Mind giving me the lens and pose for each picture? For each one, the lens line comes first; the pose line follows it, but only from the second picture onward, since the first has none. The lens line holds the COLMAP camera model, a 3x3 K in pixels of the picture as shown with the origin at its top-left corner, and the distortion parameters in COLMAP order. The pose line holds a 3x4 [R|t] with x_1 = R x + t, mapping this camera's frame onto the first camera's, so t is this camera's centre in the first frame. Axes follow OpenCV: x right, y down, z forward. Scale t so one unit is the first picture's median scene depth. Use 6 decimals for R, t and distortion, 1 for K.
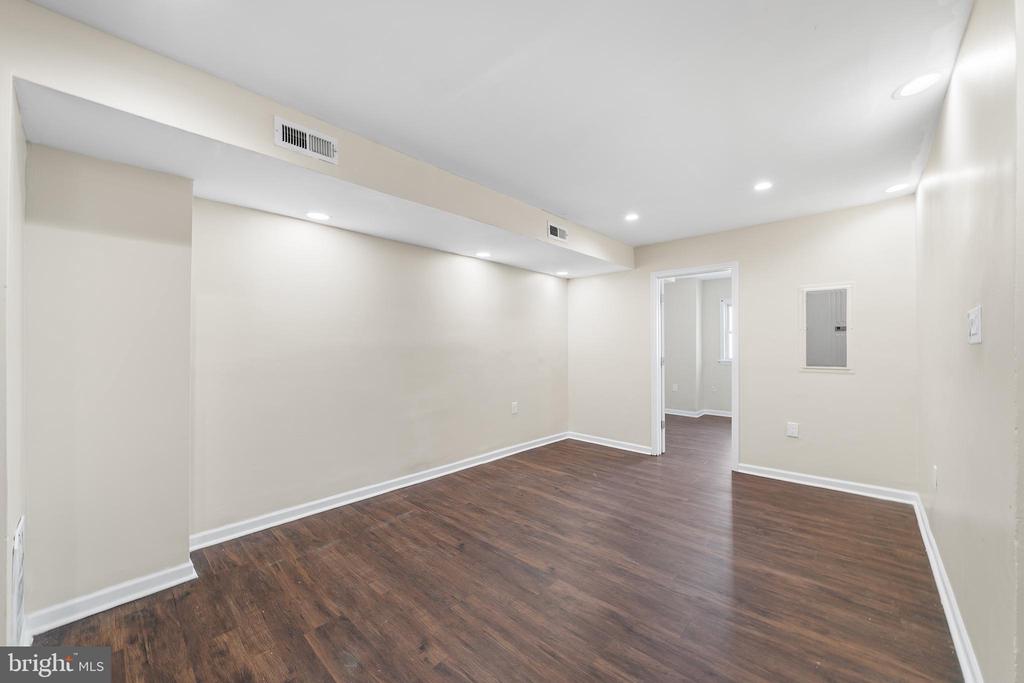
lens RADIAL K [[387.9, 0, 511.6], [0, 387.9, 341.3], [0, 0, 1]] dist [-0.002997, -0.000060]
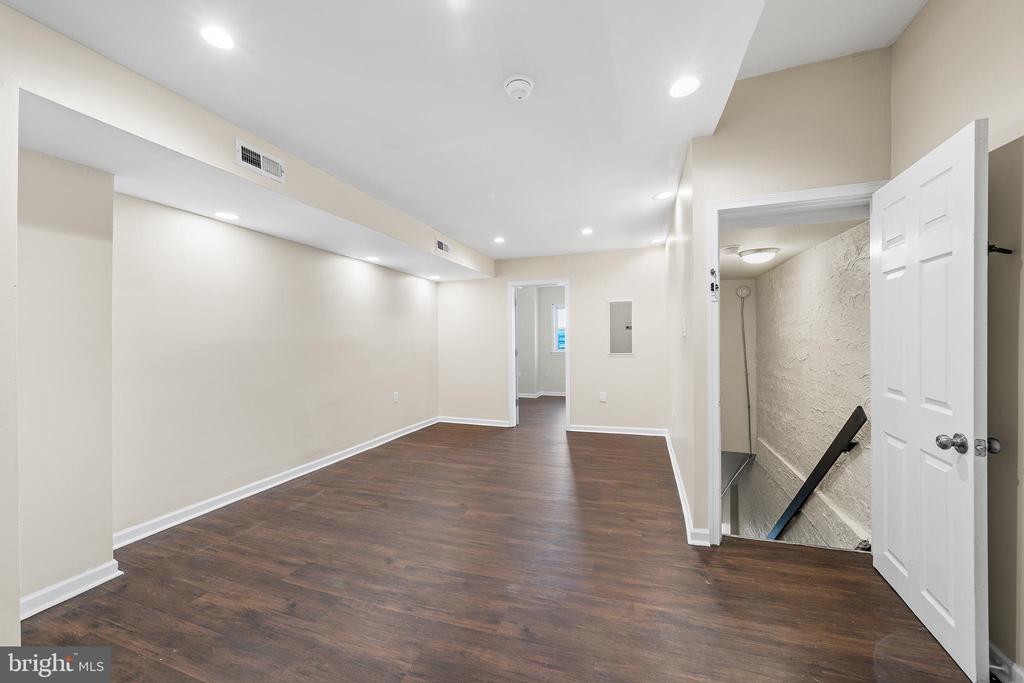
lens RADIAL K [[387.9, 0, 512.3], [0, 387.9, 337.6], [0, 0, 1]] dist [-0.002997, -0.000060]
pose [[0.913076, -0.004648, 0.407763, -0.225583], [0.004507, 0.999989, 0.001307, 0.002486], [-0.407765, 0.000644, 0.913087, -0.243258]]
